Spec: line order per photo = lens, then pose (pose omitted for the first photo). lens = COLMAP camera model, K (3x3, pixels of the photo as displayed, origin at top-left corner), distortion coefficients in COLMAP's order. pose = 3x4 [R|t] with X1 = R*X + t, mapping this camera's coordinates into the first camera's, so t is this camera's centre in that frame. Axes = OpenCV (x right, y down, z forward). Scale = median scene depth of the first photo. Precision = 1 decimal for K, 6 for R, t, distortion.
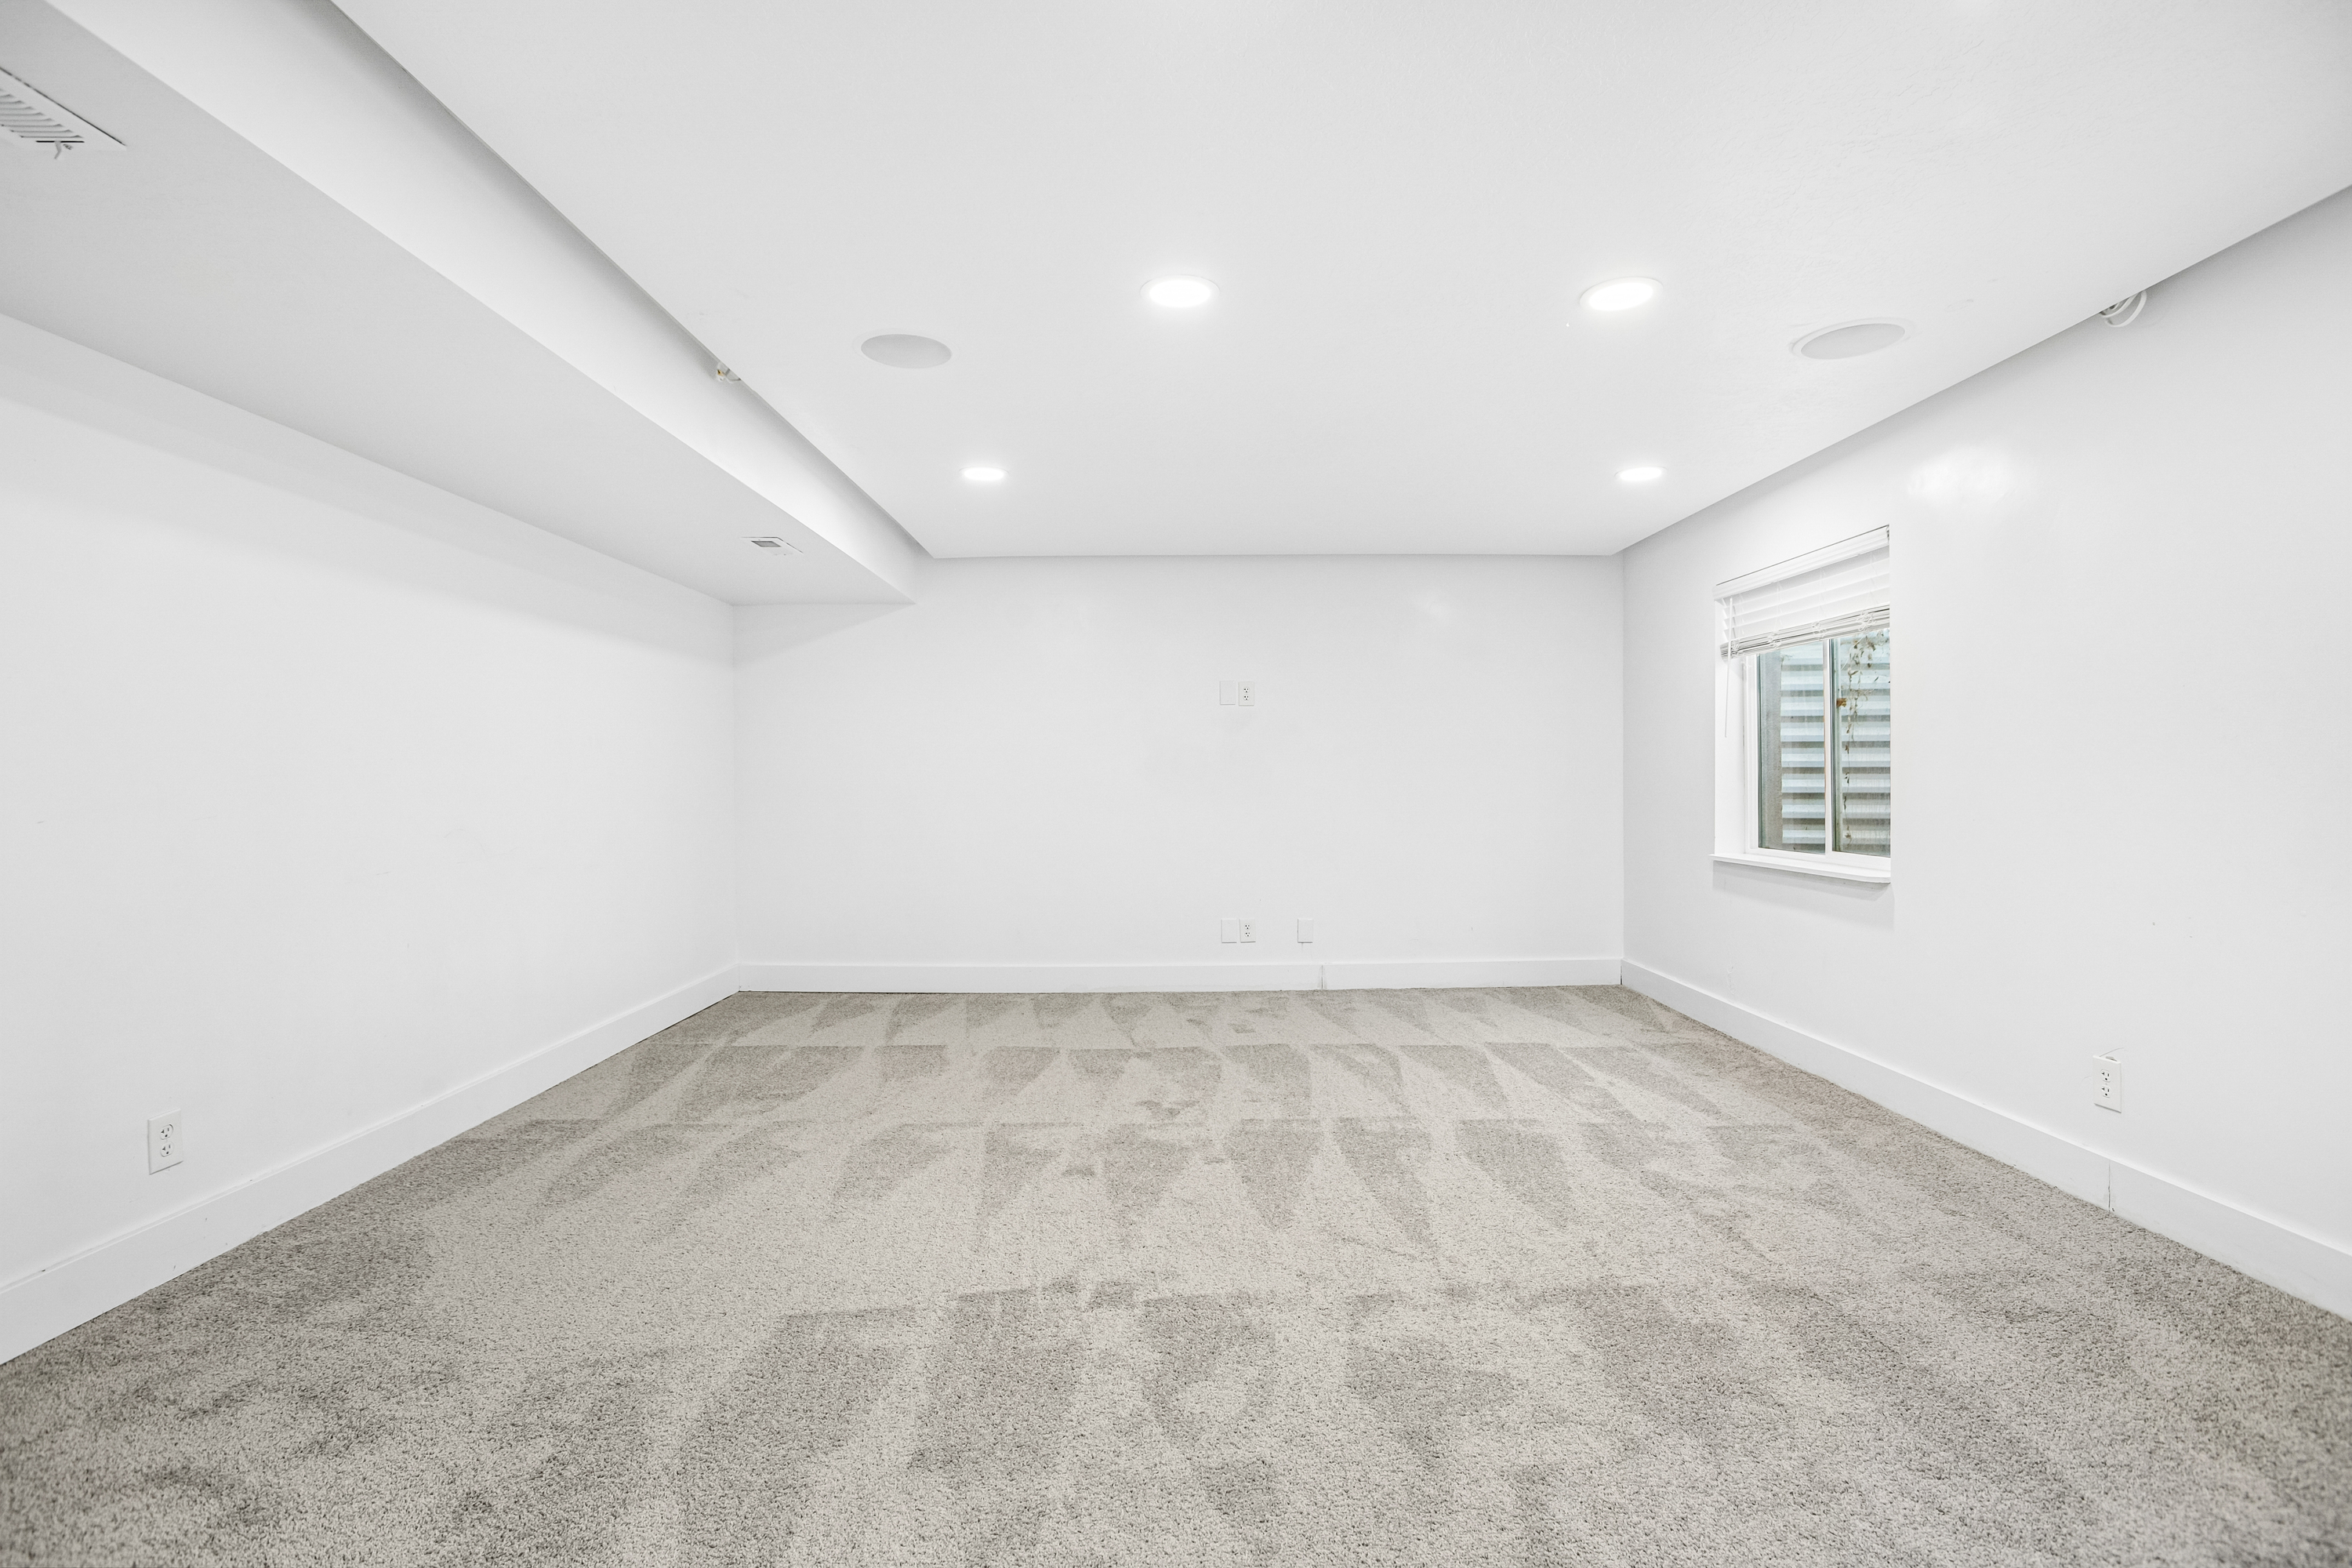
lens RADIAL K [[1092.6, 0, 1171.7], [0, 1092.6, 798.0], [0, 0, 1]] dist [-0.041001, 0.012178]
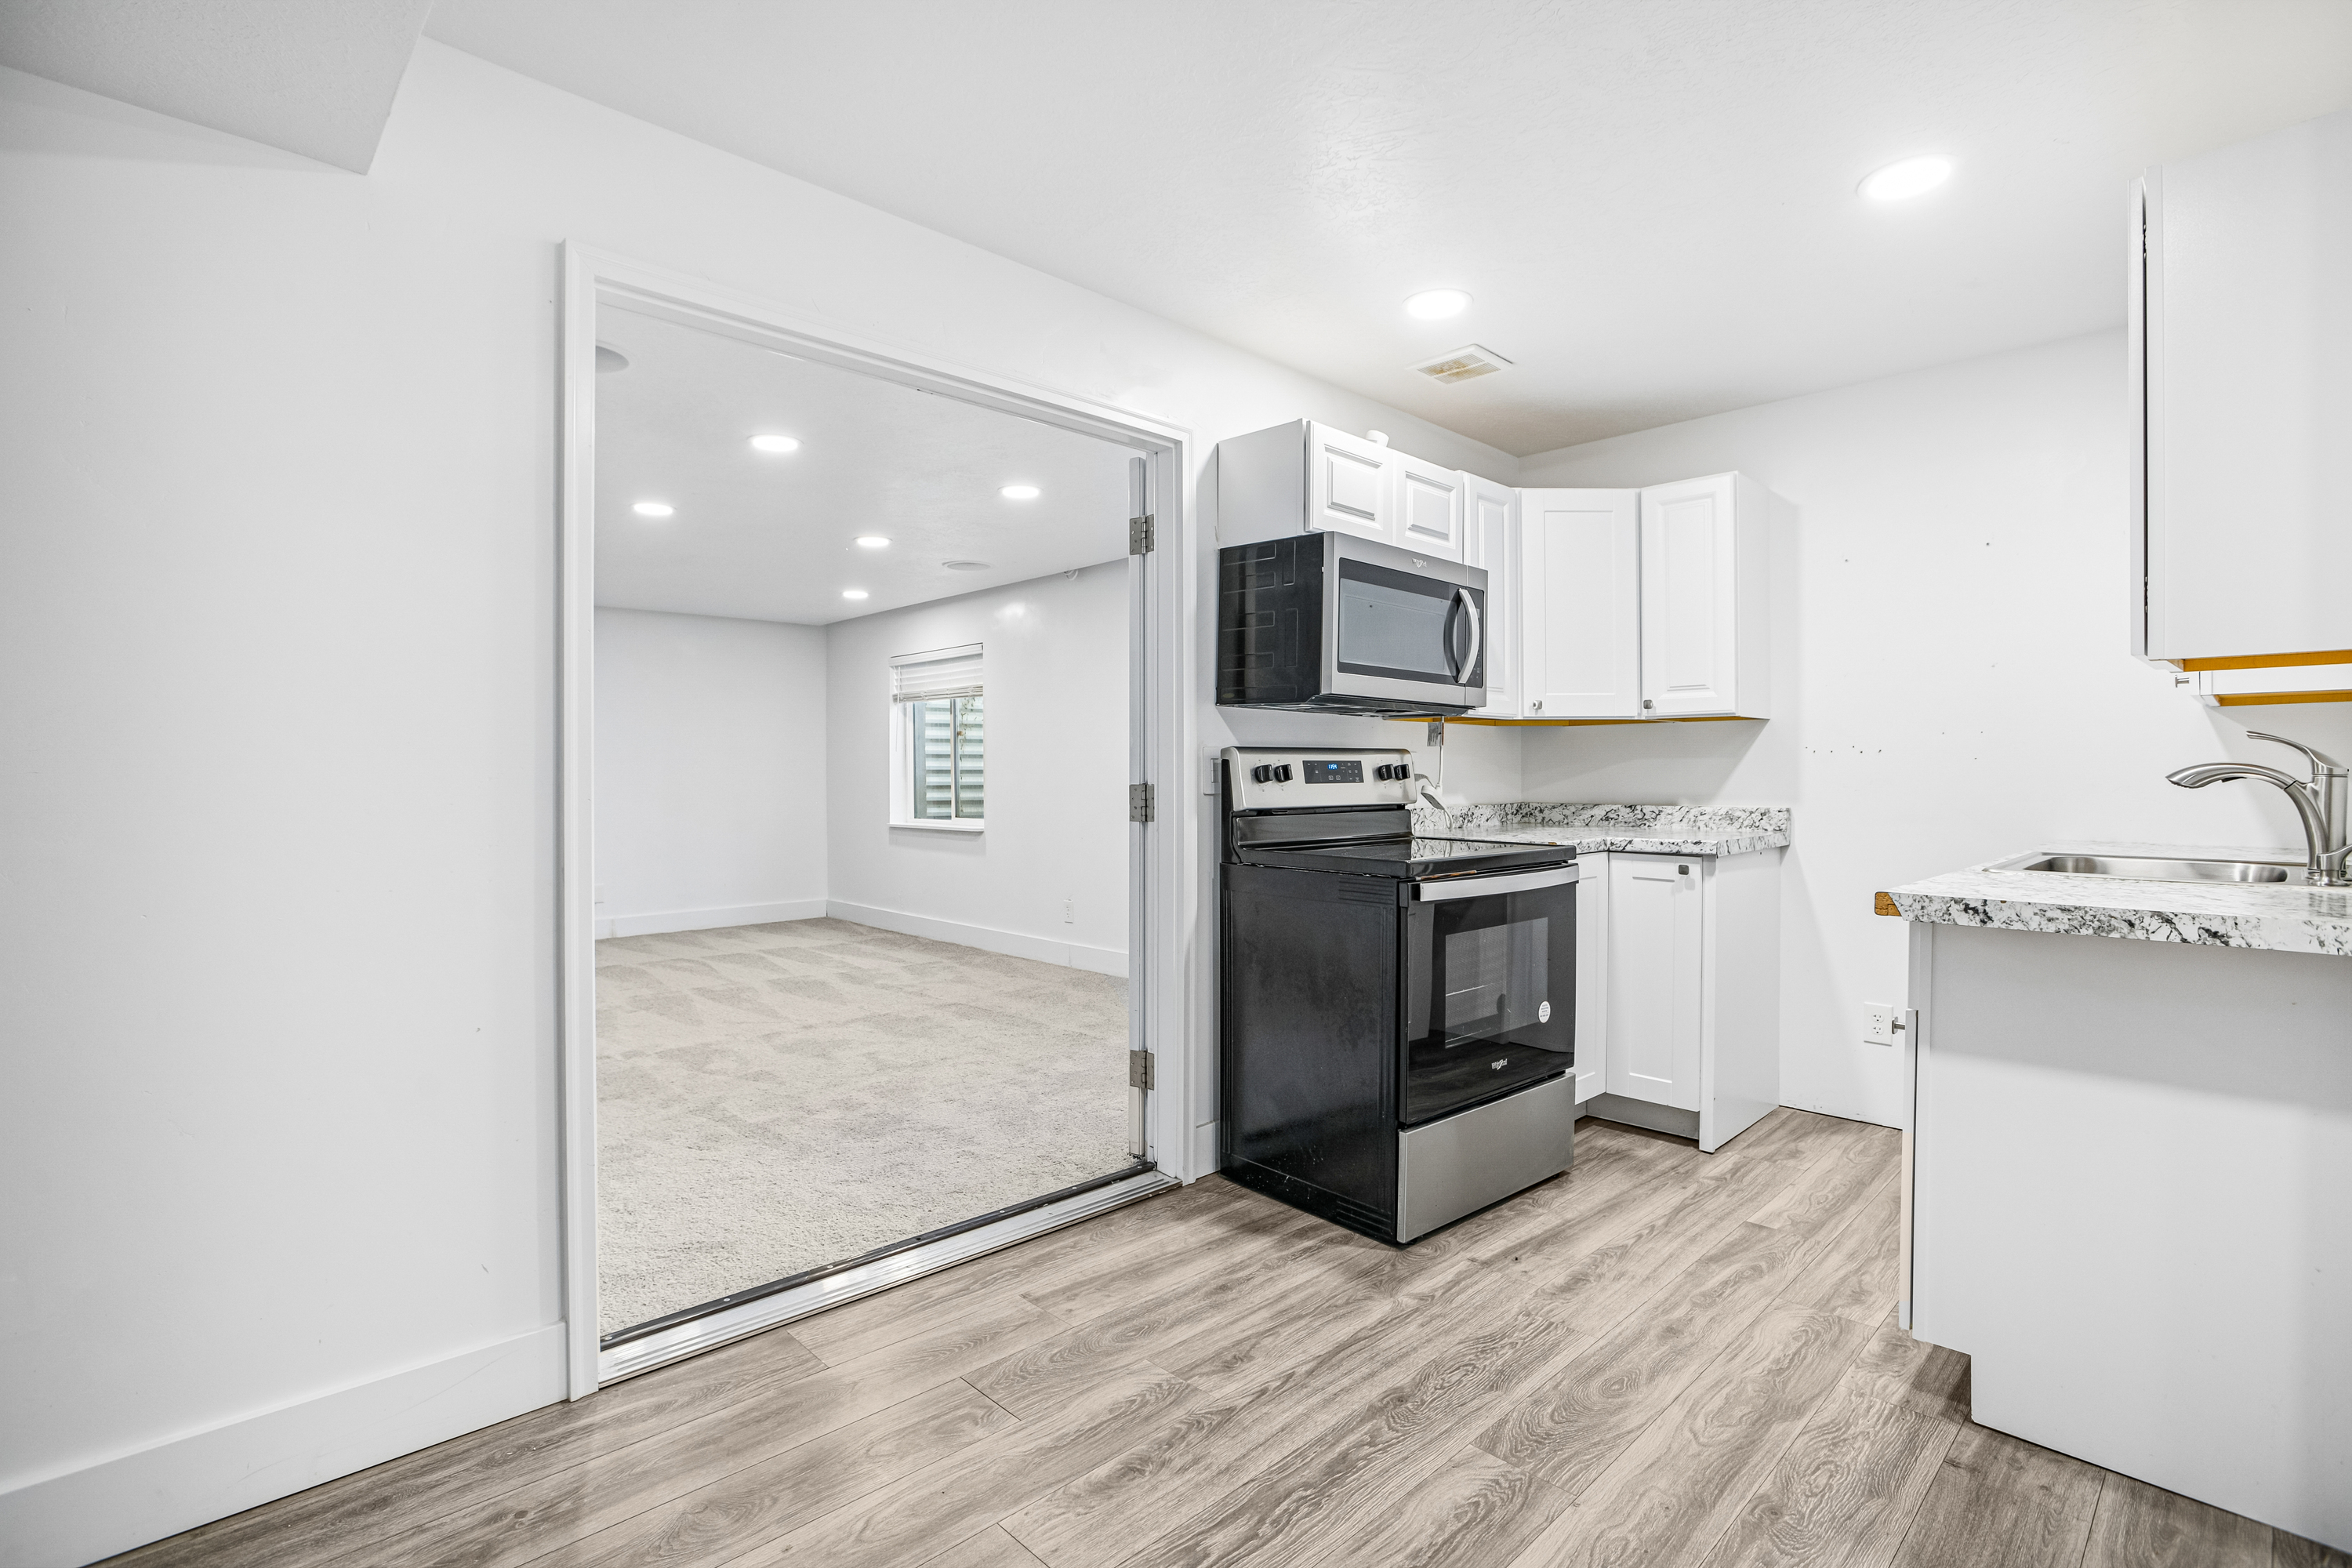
lens RADIAL K [[1092.6, 0, 1171.7], [0, 1092.6, 798.0], [0, 0, 1]] dist [-0.041001, 0.012178]
pose [[0.723426, -0.009864, 0.690331, -0.334861], [0.007794, 0.999951, 0.006121, 0.008076], [-0.690358, 0.000952, 0.723468, -0.494442]]
